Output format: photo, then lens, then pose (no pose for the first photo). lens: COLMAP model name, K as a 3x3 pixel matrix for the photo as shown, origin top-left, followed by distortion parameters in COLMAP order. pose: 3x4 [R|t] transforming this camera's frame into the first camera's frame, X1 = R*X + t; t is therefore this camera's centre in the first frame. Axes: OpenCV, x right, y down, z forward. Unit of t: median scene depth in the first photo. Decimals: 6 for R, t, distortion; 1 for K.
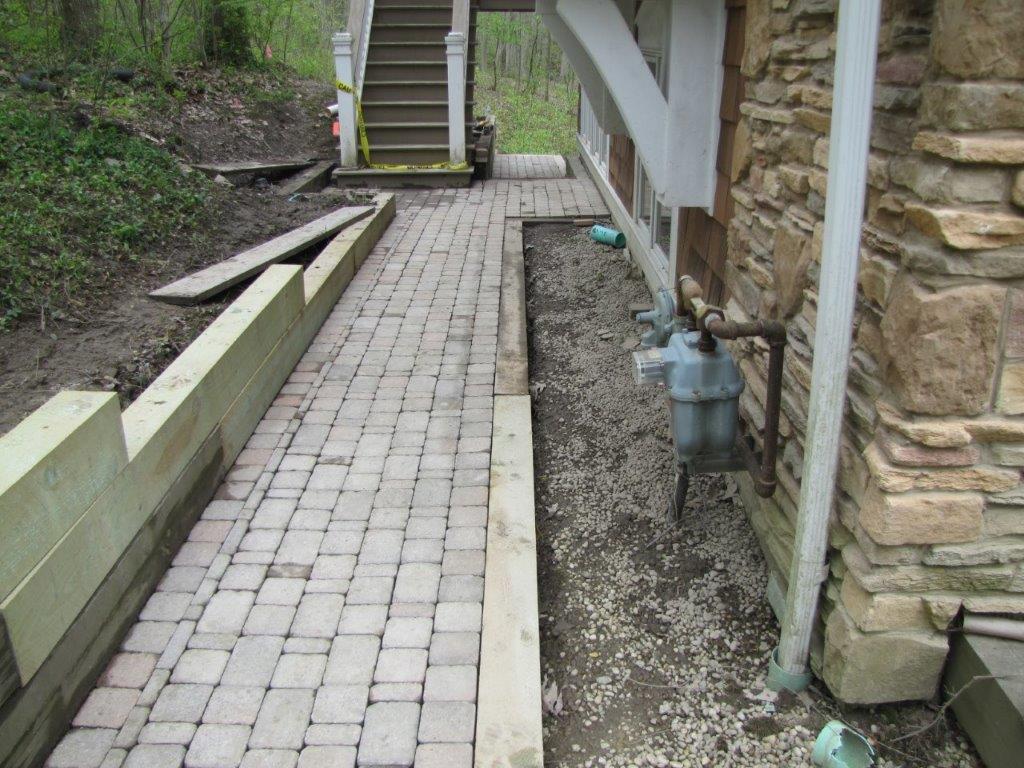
lens RADIAL K [[854.1, 0, 517.7], [0, 854.1, 379.5], [0, 0, 1]] dist [-0.186251, 0.161863]
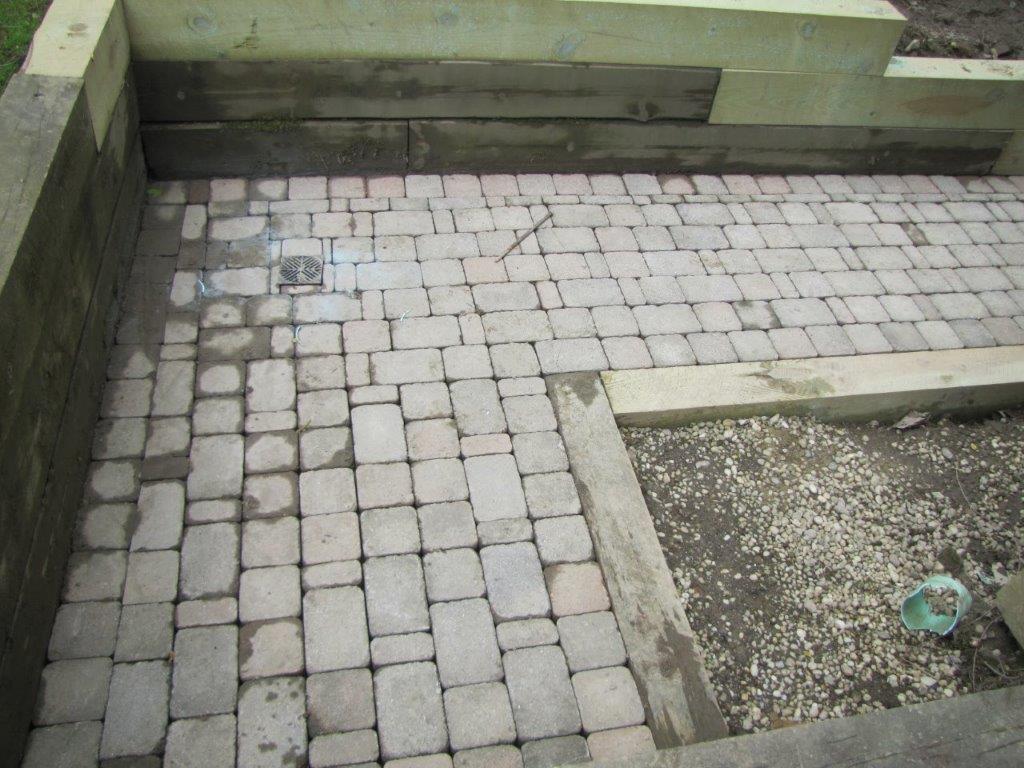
lens RADIAL K [[854.1, 0, 517.7], [0, 854.1, 379.5], [0, 0, 1]] dist [-0.186251, 0.161863]
pose [[0.170045, 0.720278, -0.672521, 0.651395], [-0.464296, 0.660523, 0.590032, -0.075817], [0.869203, 0.211918, 0.446741, 0.009058]]
